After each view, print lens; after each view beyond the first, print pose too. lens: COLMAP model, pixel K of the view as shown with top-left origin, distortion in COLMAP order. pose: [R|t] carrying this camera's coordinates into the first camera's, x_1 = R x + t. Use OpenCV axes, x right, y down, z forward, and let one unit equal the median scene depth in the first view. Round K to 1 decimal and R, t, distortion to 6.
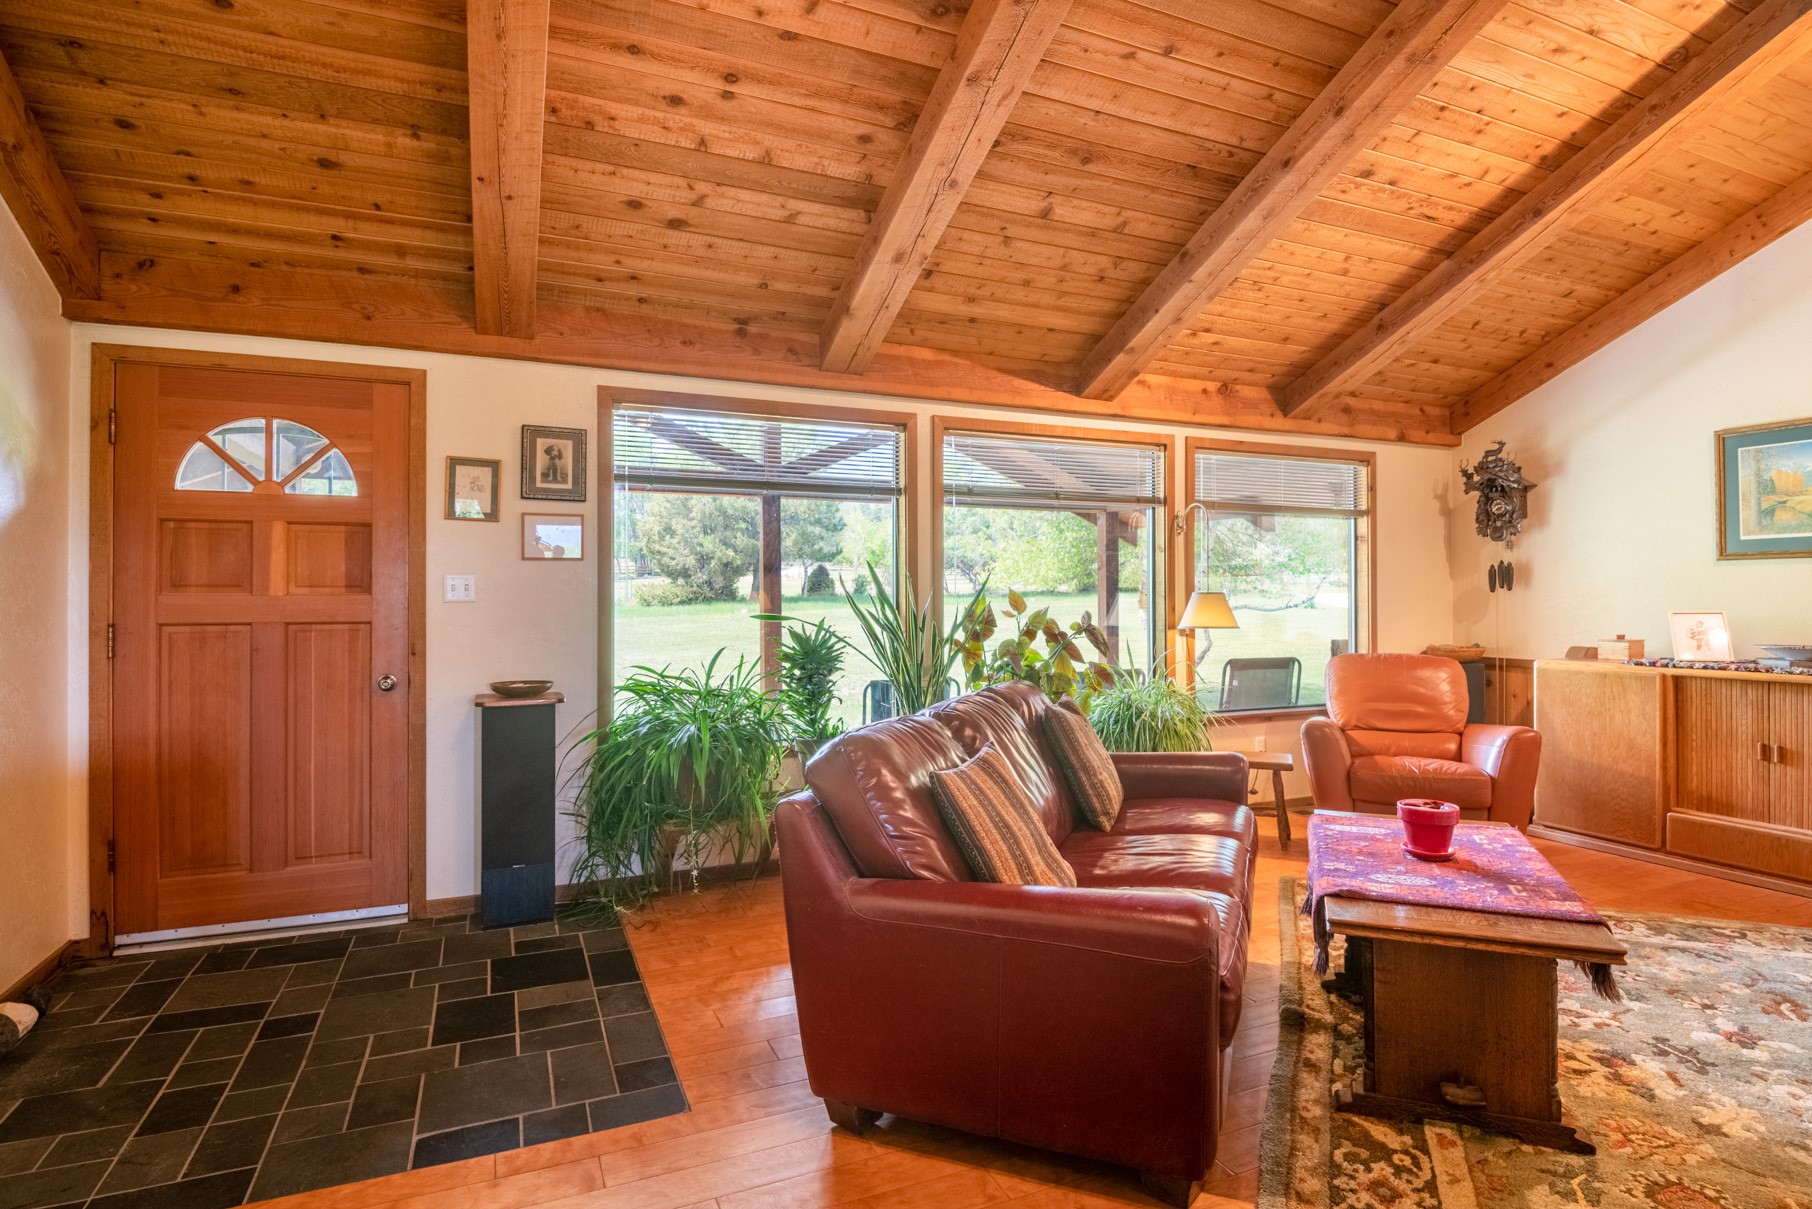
lens RADIAL K [[920.0, 0, 902.8], [0, 920.0, 599.8], [0, 0, 1]] dist [-0.013085, -0.003631]
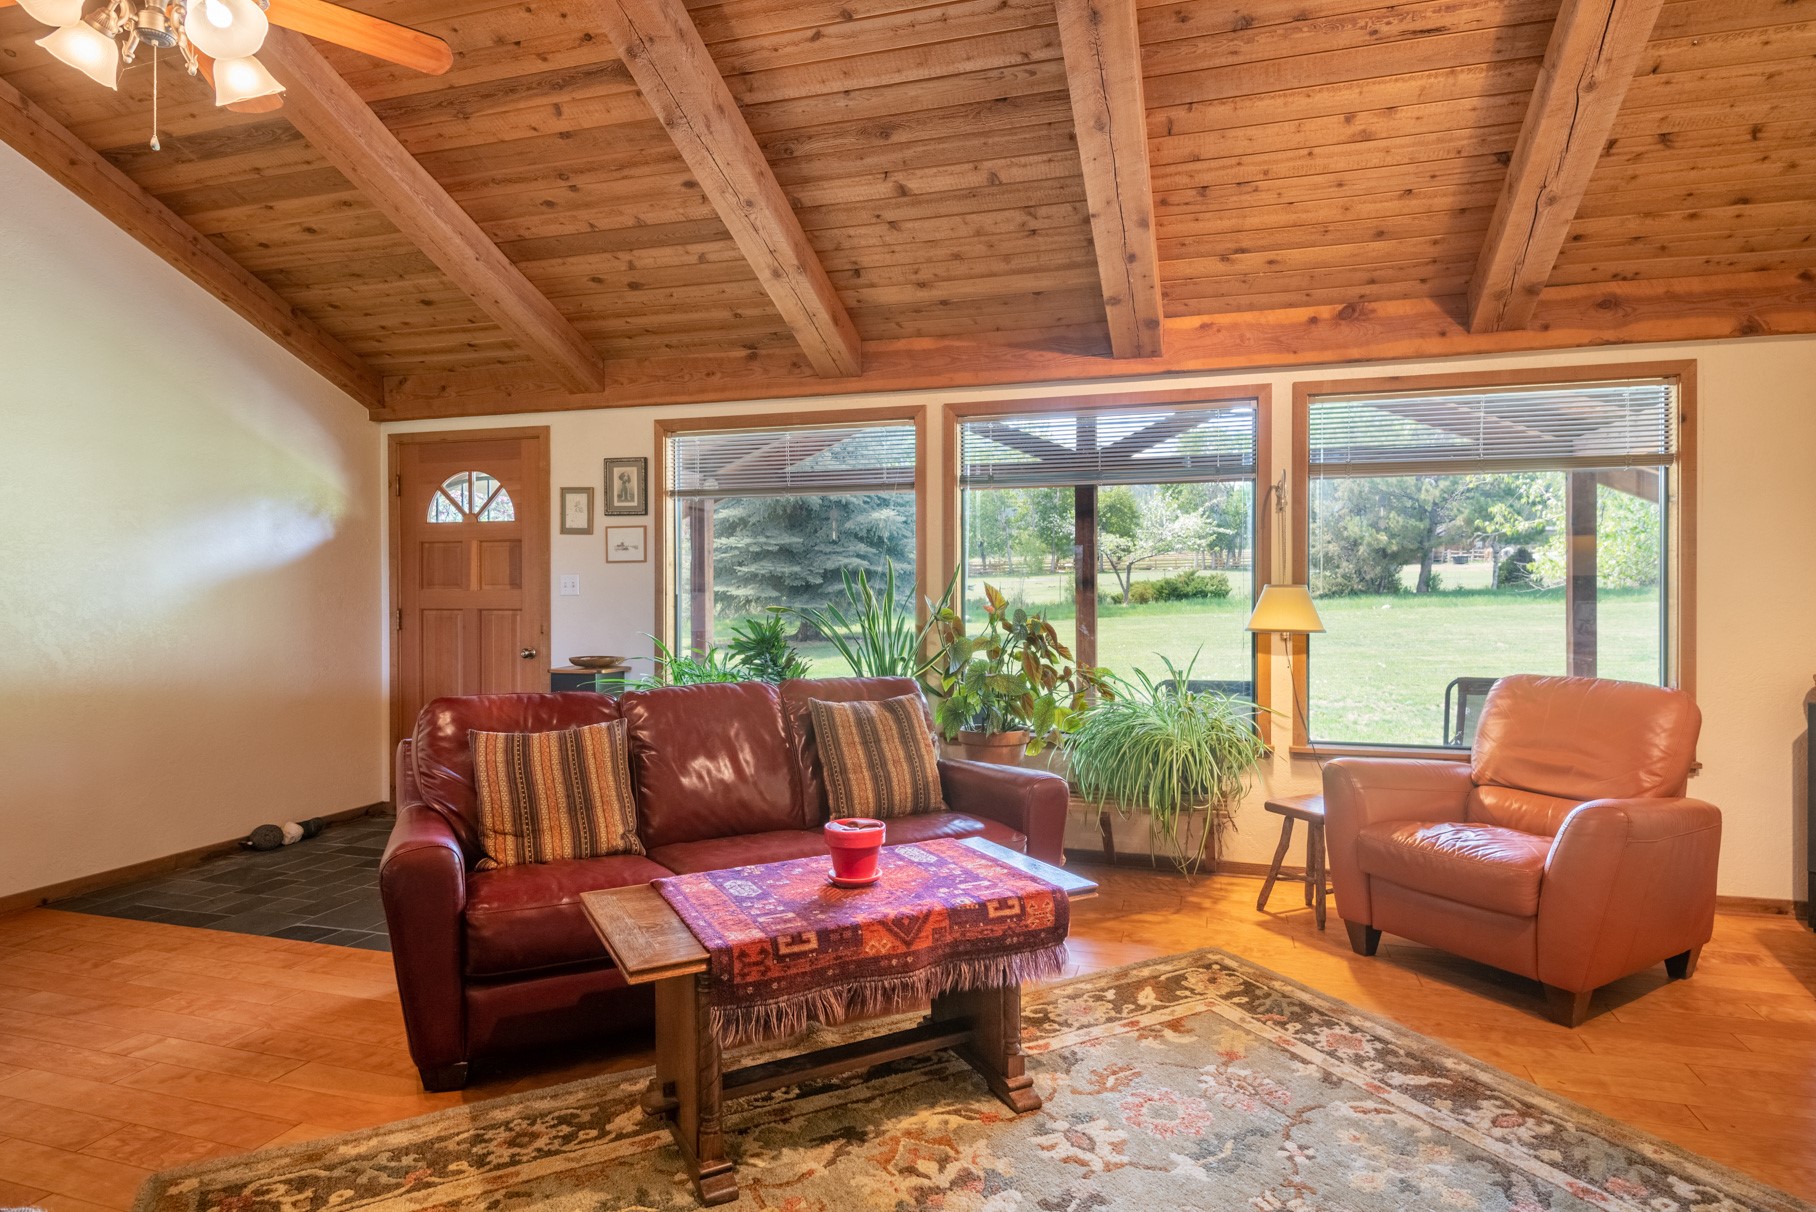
lens RADIAL K [[999.5, 0, 901.6], [0, 999.5, 607.4], [0, 0, 1]] dist [-0.002299, -0.005336]
pose [[0.764290, 0.009659, -0.644800, 0.812566], [-0.000196, 0.999891, 0.014746, -0.001595], [0.644873, -0.011144, 0.764209, 0.192363]]
